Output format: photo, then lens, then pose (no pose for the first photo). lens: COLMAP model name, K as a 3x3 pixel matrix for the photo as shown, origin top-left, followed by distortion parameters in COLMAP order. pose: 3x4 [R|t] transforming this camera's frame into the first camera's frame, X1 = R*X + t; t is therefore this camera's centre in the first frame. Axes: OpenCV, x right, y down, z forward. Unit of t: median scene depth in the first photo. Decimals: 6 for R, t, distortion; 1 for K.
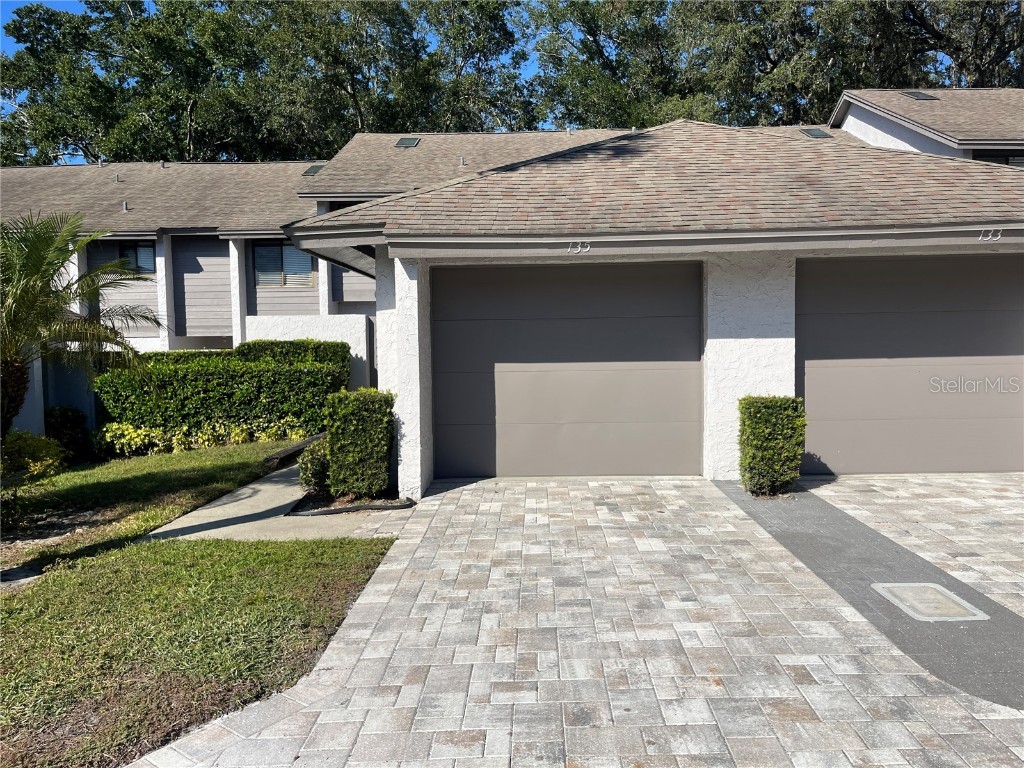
lens RADIAL K [[795.4, 0, 512.0], [0, 795.4, 384.0], [0, 0, 1]] dist [-0.001169, -0.004439]
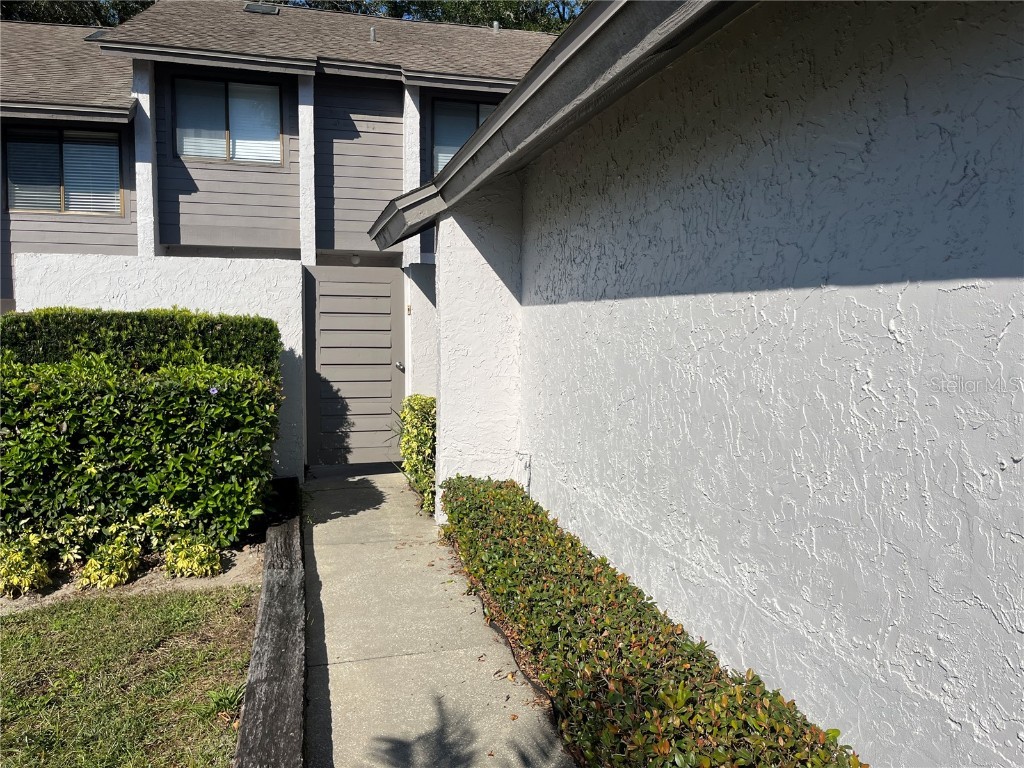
lens RADIAL K [[795.4, 0, 512.0], [0, 795.4, 384.0], [0, 0, 1]] dist [-0.001169, -0.004439]
pose [[0.957459, -0.002656, 0.288557, -0.227064], [-0.005491, 0.999609, 0.027419, -0.030889], [-0.288517, -0.027837, 0.957070, 0.575920]]
